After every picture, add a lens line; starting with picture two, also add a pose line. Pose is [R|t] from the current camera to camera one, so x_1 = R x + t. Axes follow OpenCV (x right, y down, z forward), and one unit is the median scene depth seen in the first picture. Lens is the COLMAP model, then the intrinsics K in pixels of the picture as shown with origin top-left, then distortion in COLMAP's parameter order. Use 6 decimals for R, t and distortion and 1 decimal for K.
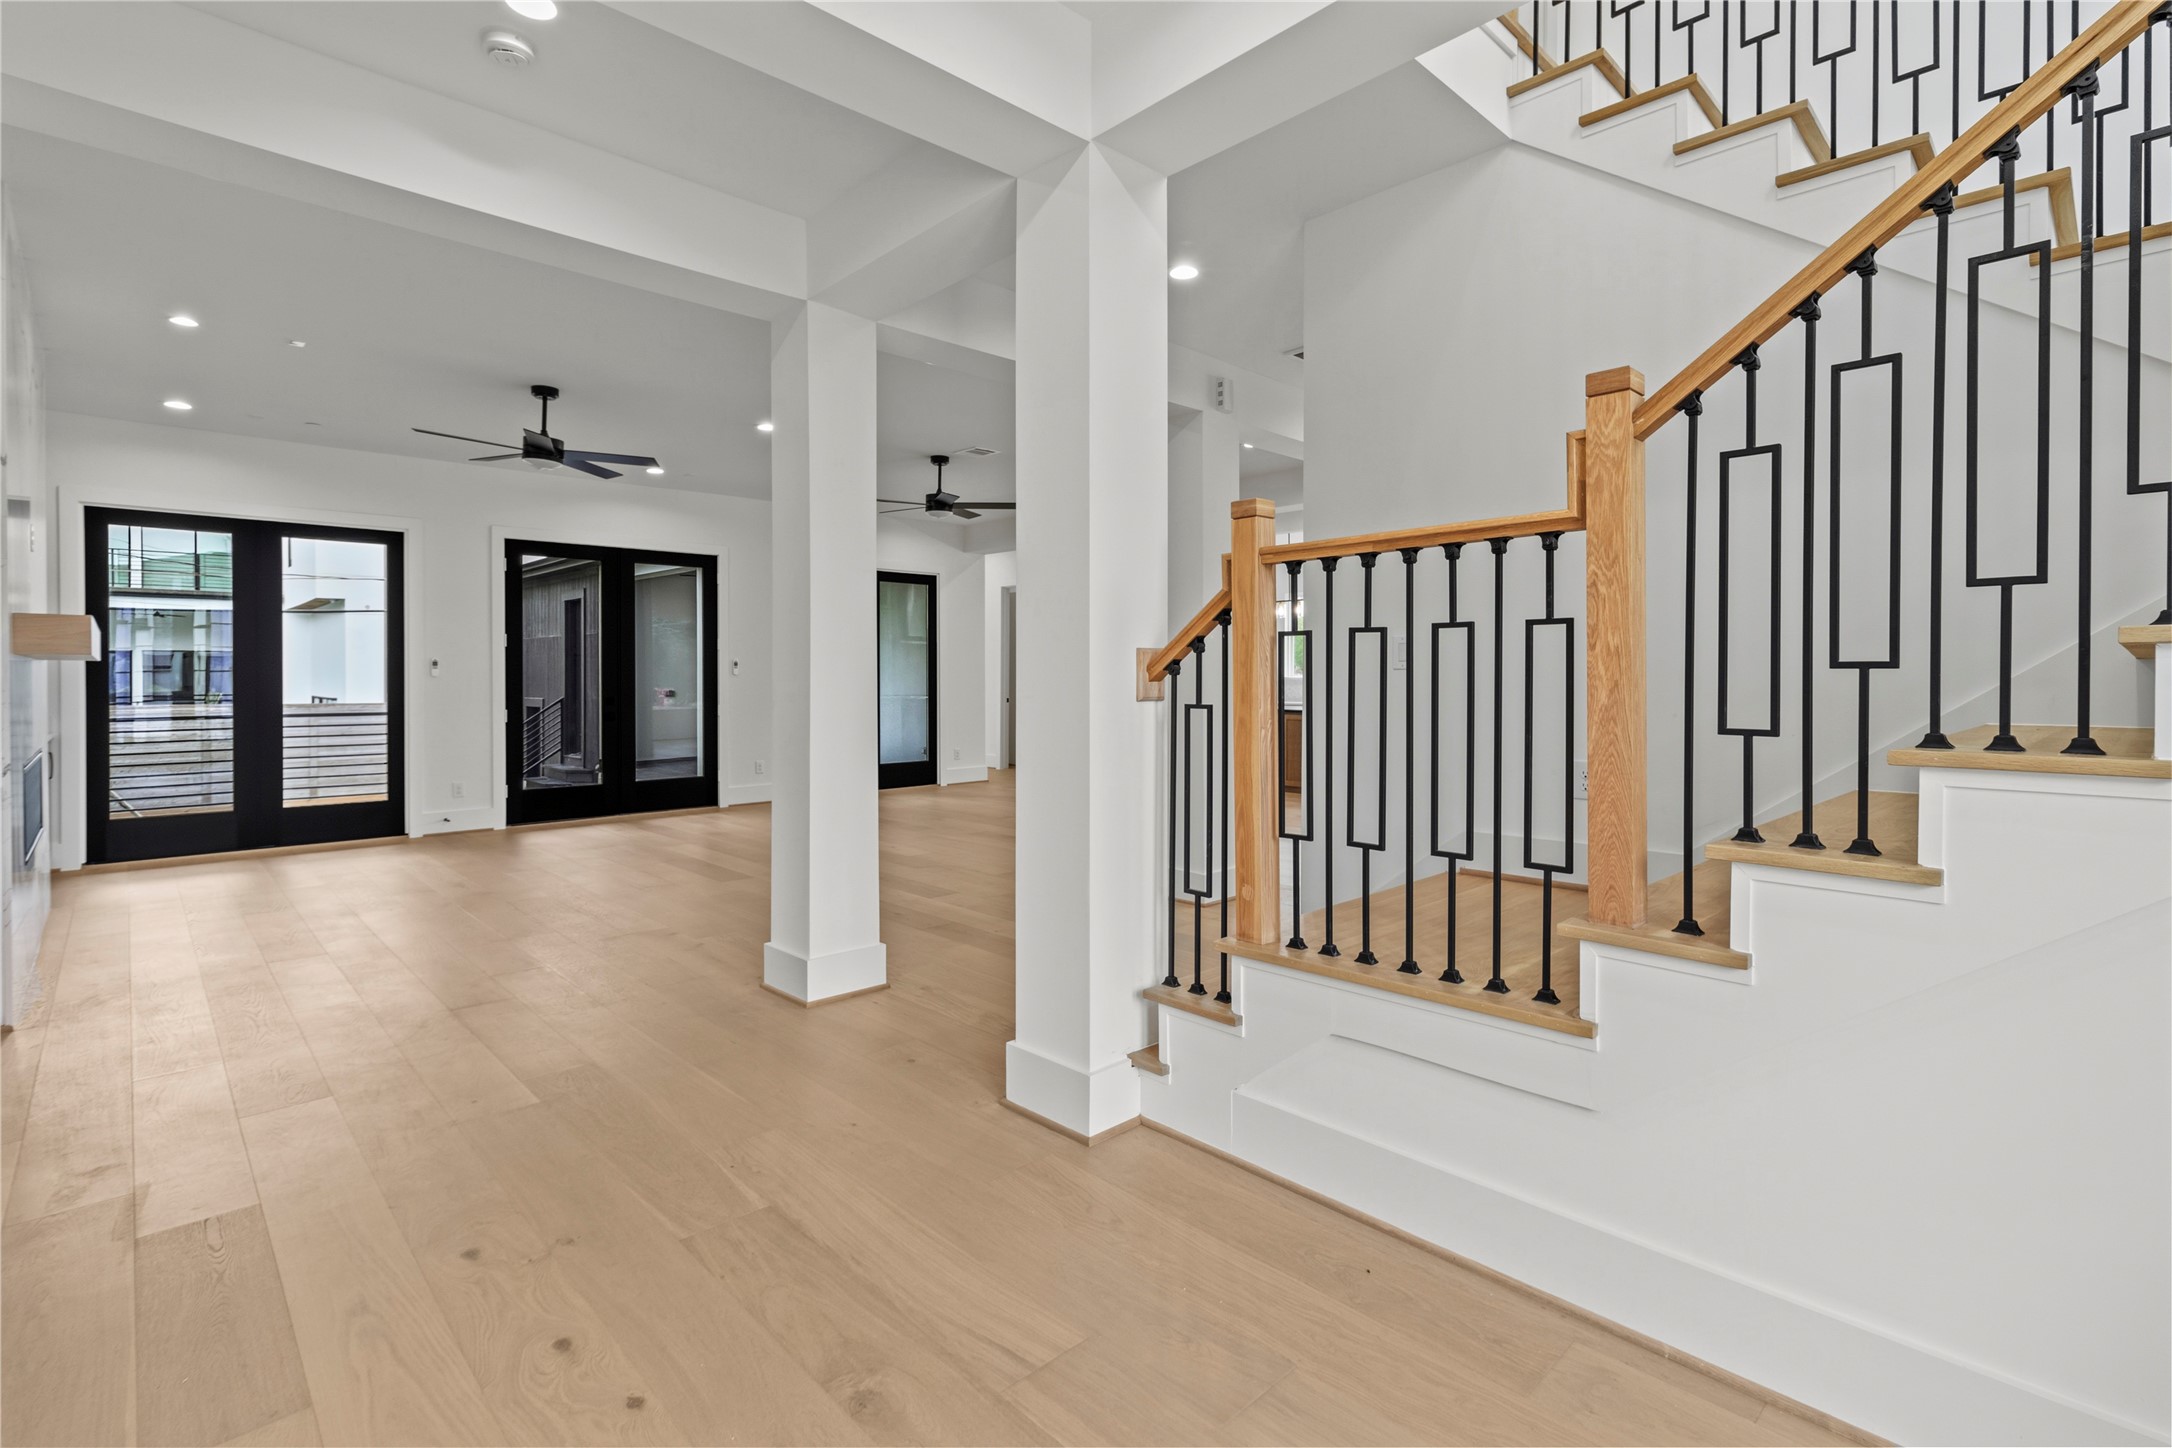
lens RADIAL K [[1013.4, 0, 1084.0], [0, 1013.4, 680.1], [0, 0, 1]] dist [-0.002356, 0.001230]
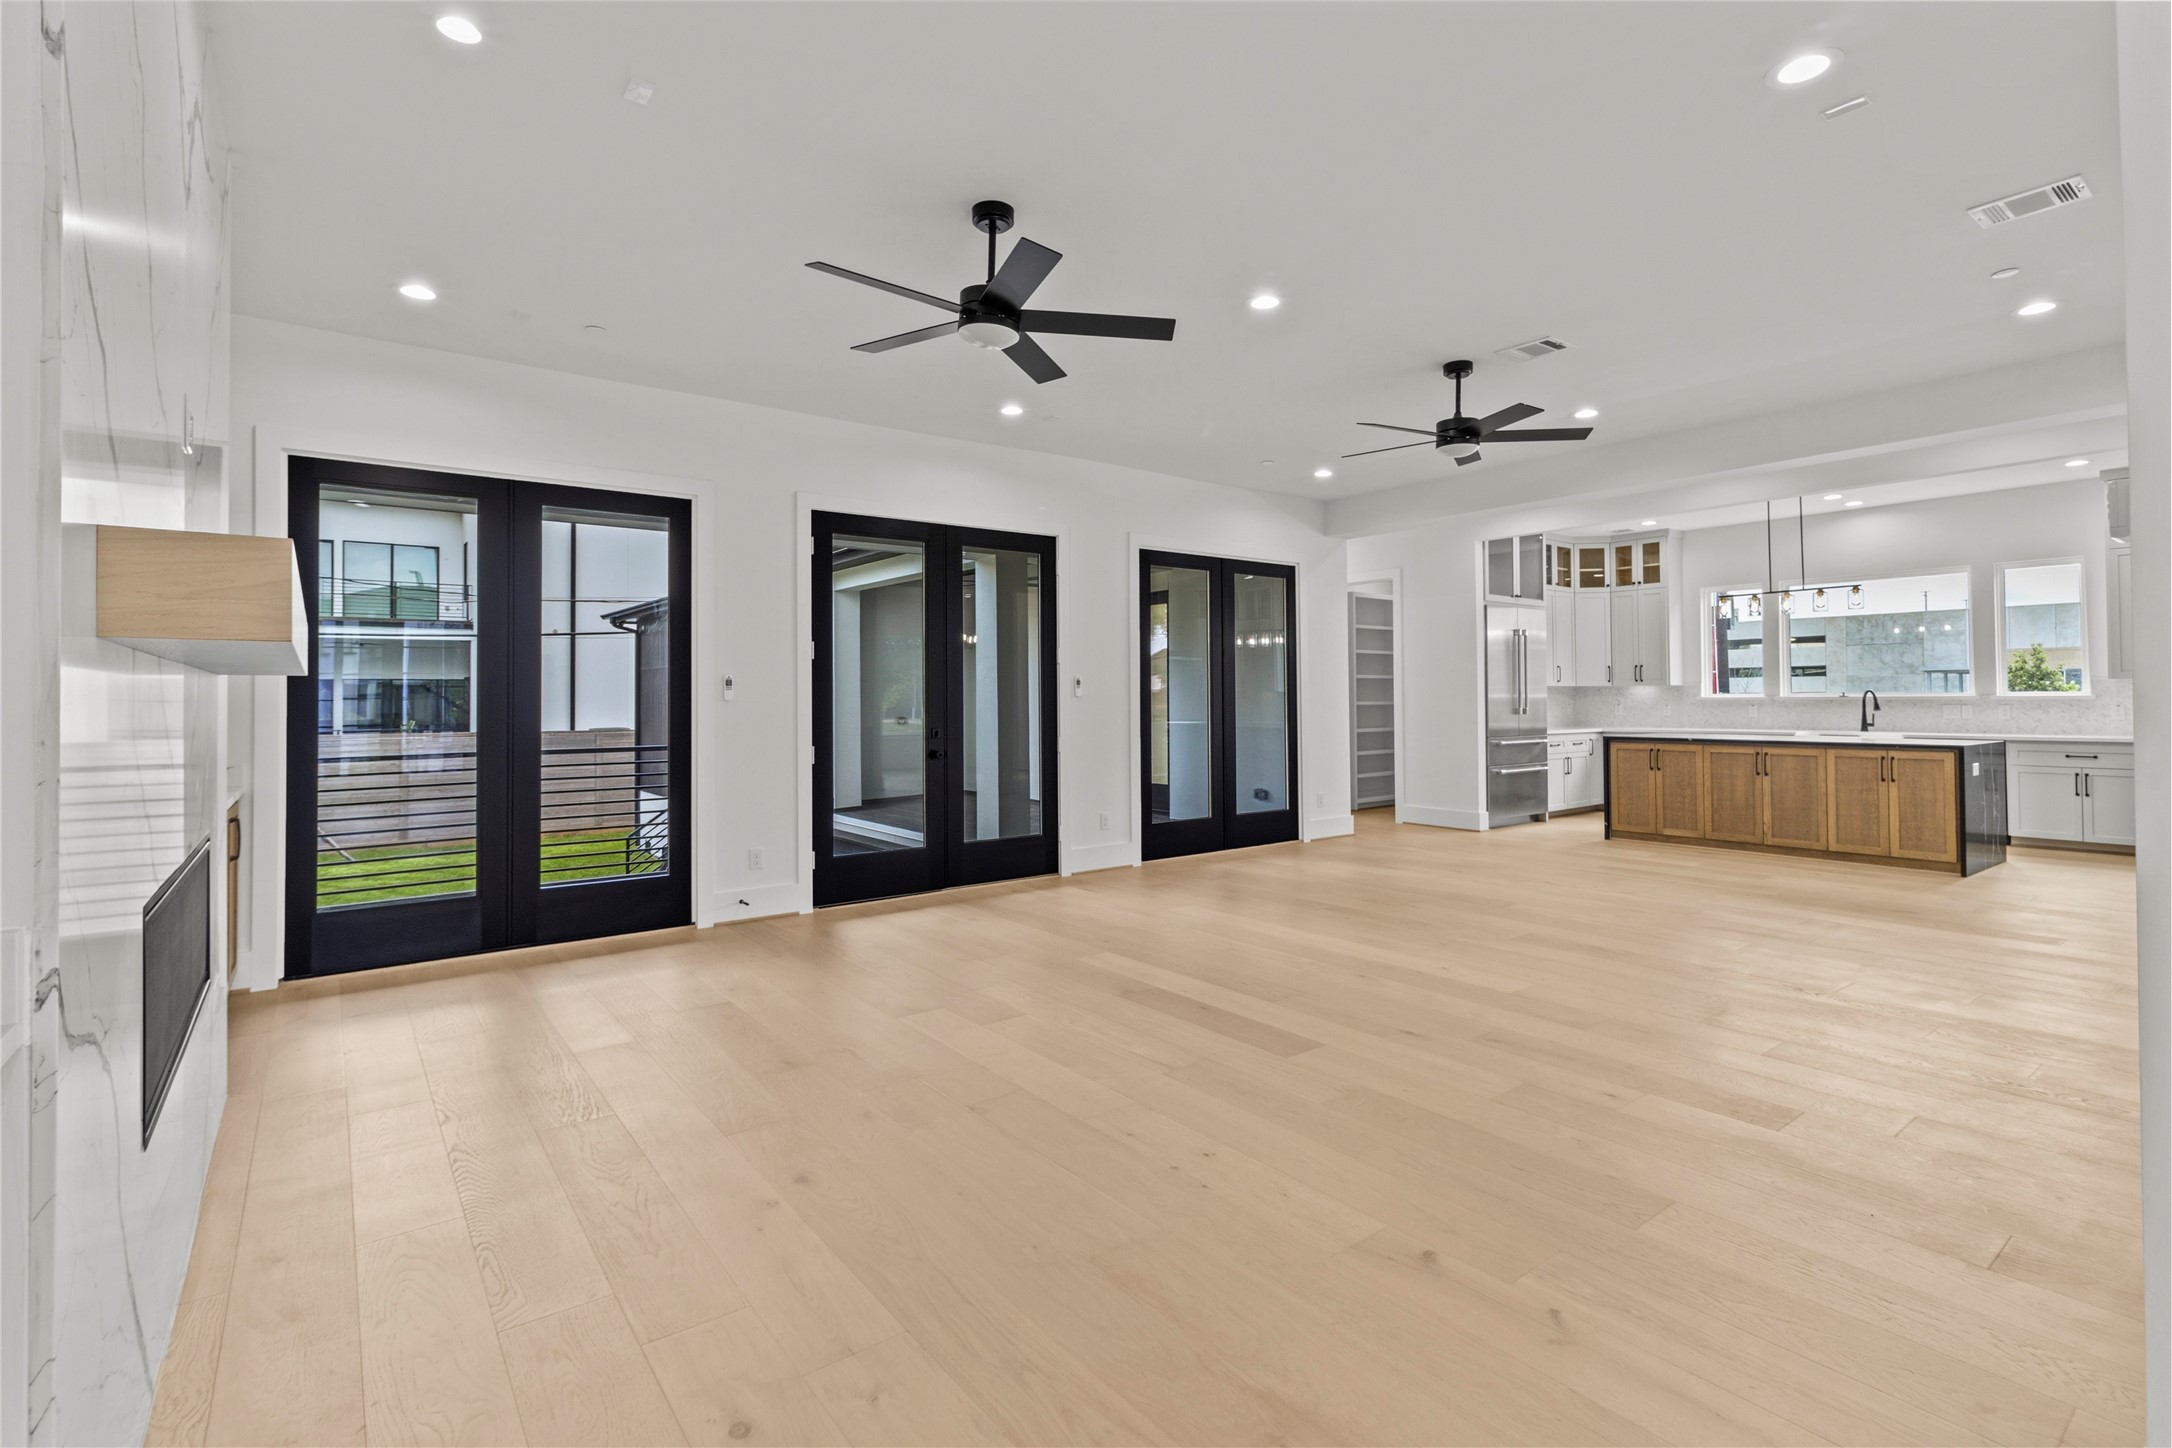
lens RADIAL K [[1013.4, 0, 1084.0], [0, 1013.4, 680.1], [0, 0, 1]] dist [-0.002356, 0.001230]
pose [[0.993421, -0.008672, -0.114194, -0.306880], [0.005933, 0.999687, -0.024303, 0.000623], [0.114369, 0.023466, 0.993161, 0.313638]]
